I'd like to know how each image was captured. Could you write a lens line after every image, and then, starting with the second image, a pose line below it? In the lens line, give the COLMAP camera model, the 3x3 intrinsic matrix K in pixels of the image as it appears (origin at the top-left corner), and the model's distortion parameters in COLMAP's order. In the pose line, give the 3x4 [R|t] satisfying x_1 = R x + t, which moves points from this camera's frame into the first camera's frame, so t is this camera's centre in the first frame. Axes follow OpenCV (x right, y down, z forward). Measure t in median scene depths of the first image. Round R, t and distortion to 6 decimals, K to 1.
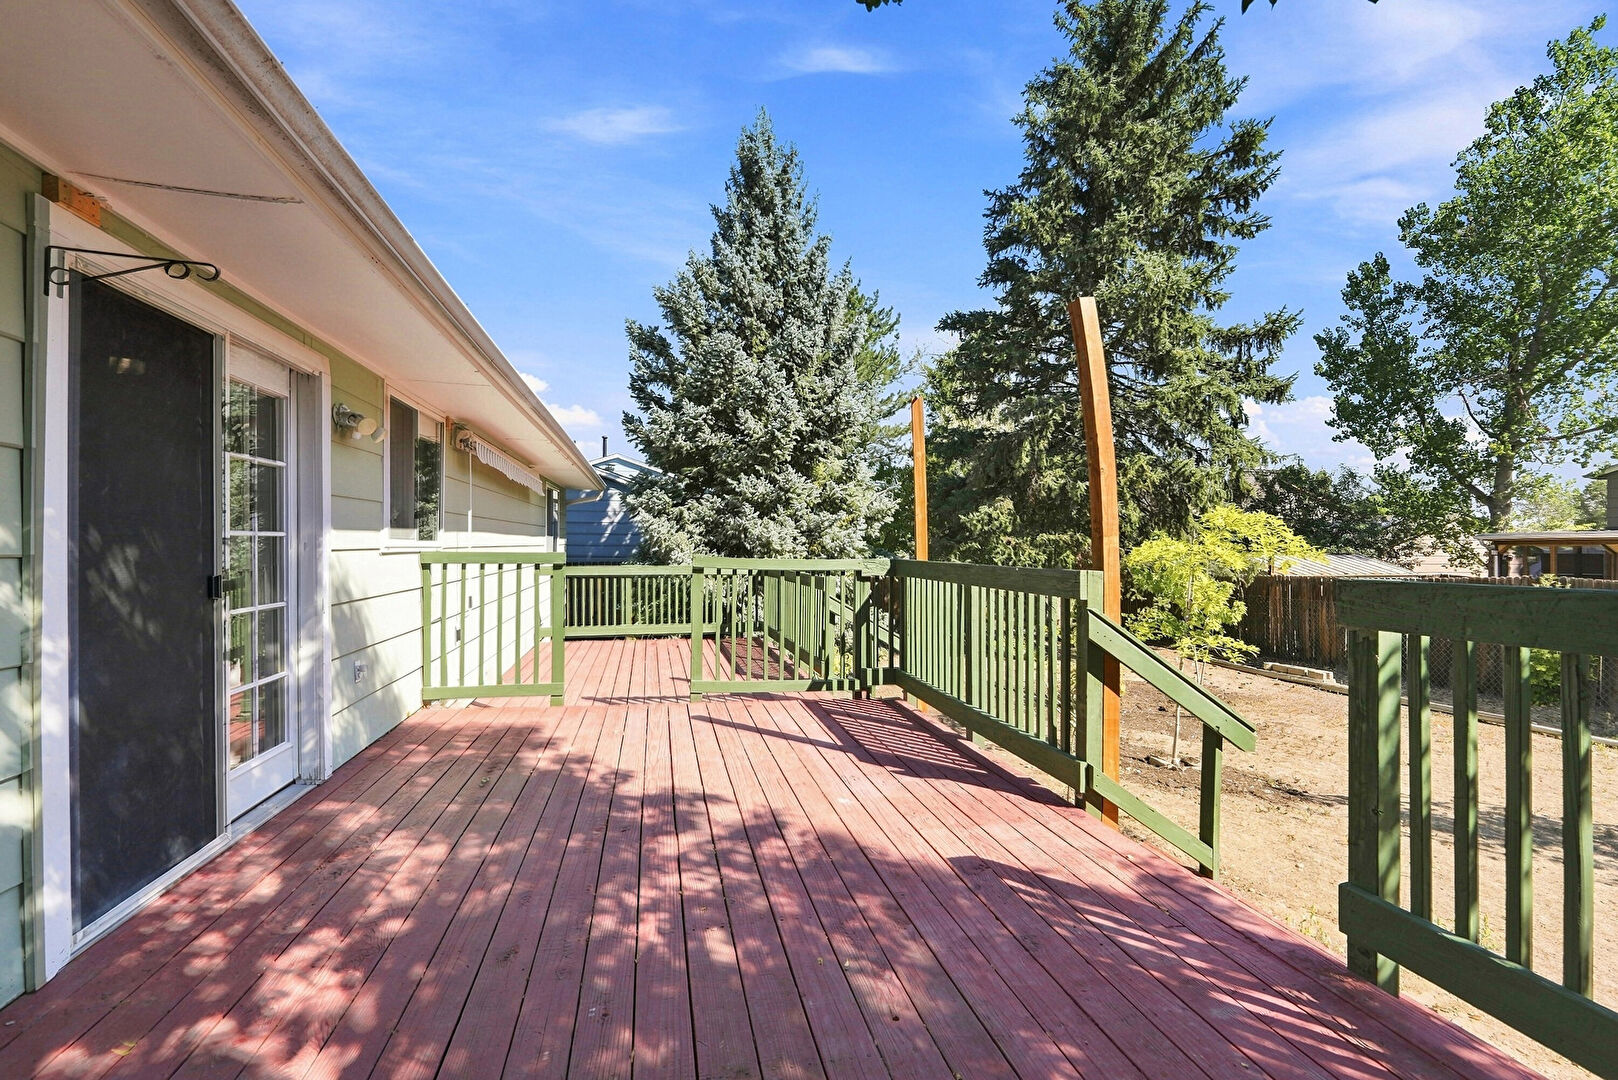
lens RADIAL K [[685.7, 0, 800.7], [0, 685.7, 542.3], [0, 0, 1]] dist [0.000242, -0.006046]
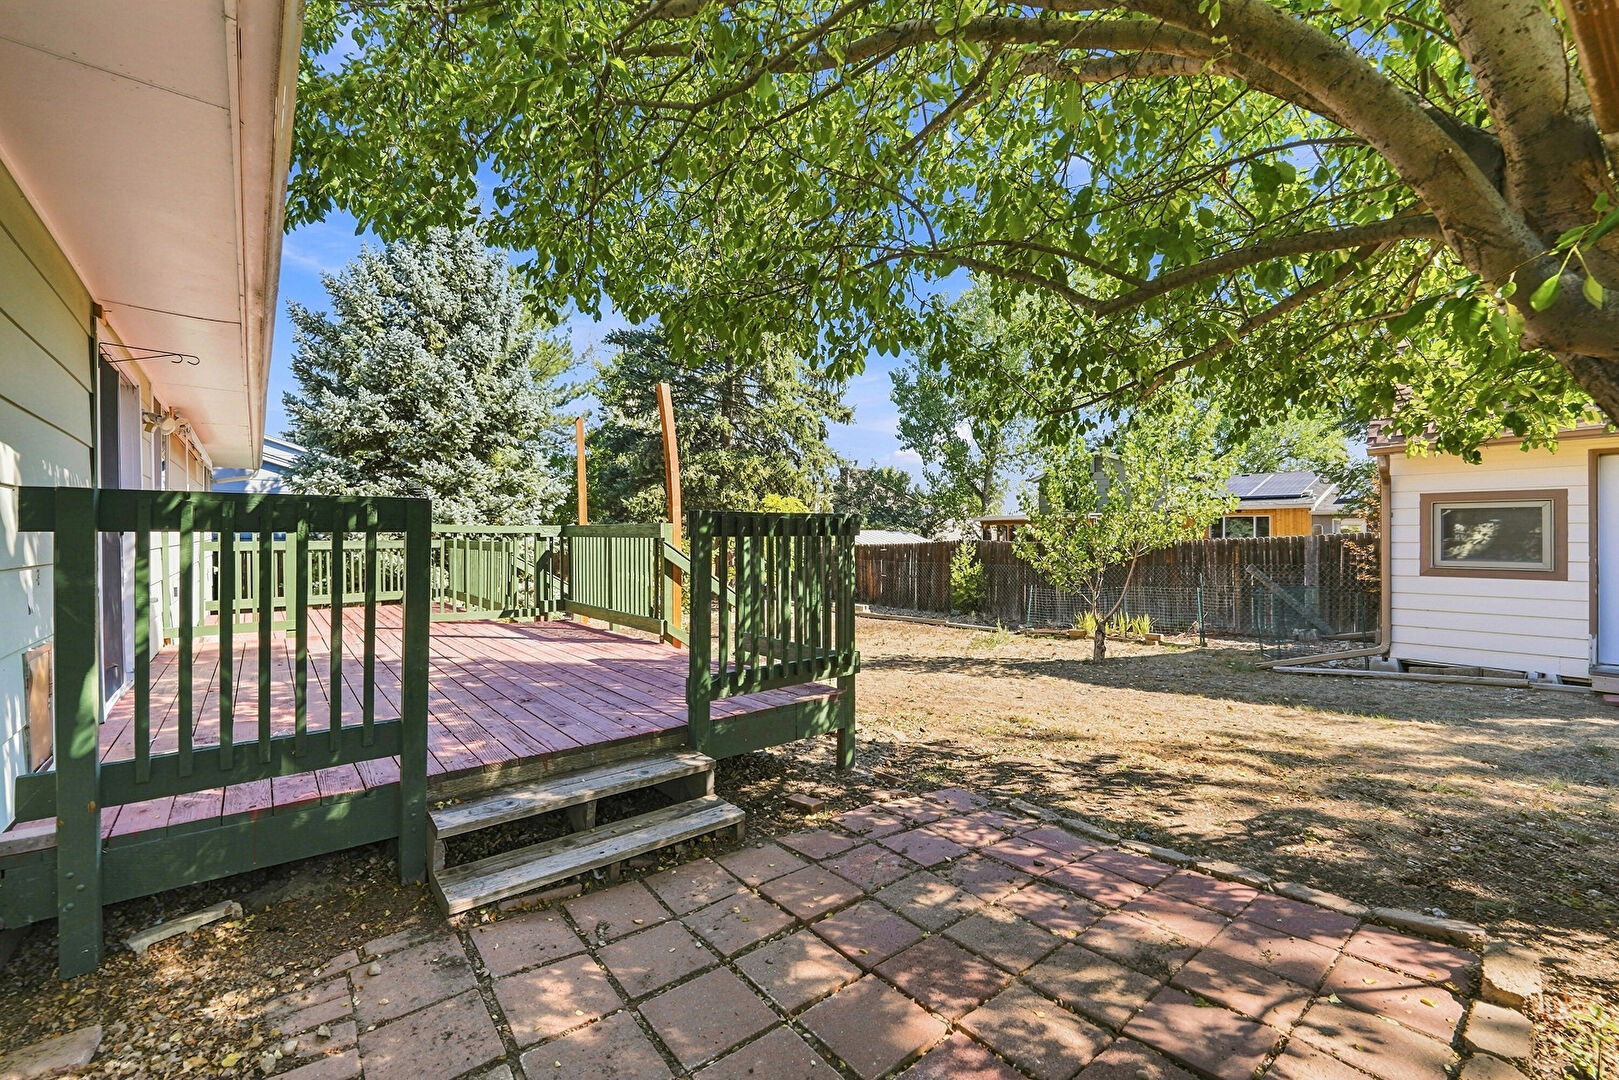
lens RADIAL K [[673.7, 0, 799.3], [0, 673.7, 529.7], [0, 0, 1]] dist [-0.000219, -0.004600]
pose [[0.894363, -0.005737, 0.447305, -0.026496], [0.005360, 0.999983, 0.002108, 0.015134], [-0.447309, 0.000512, 0.894379, -0.235914]]
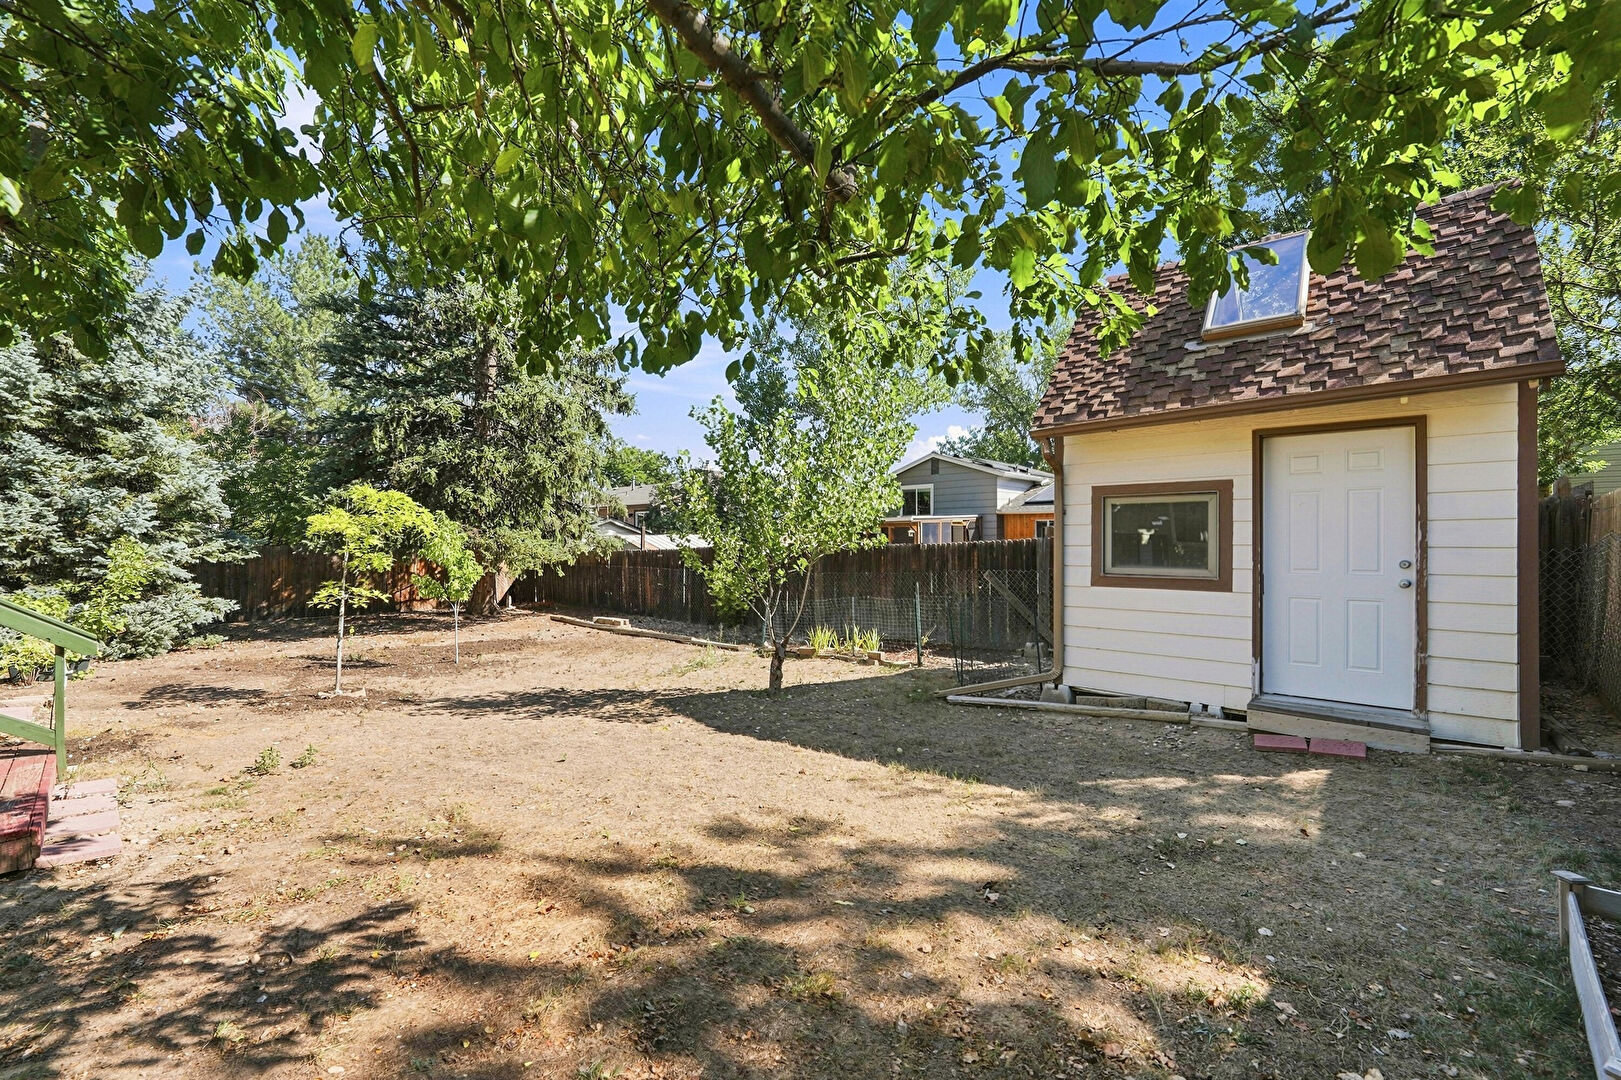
lens RADIAL K [[664.2, 0, 810.5], [0, 664.2, 540.0], [0, 0, 1]] dist [-0.000105, -0.000138]
pose [[0.825281, -0.012695, 0.564579, 0.300396], [0.007425, 0.999905, 0.011630, 0.019603], [-0.564673, -0.005406, 0.825297, -0.236000]]
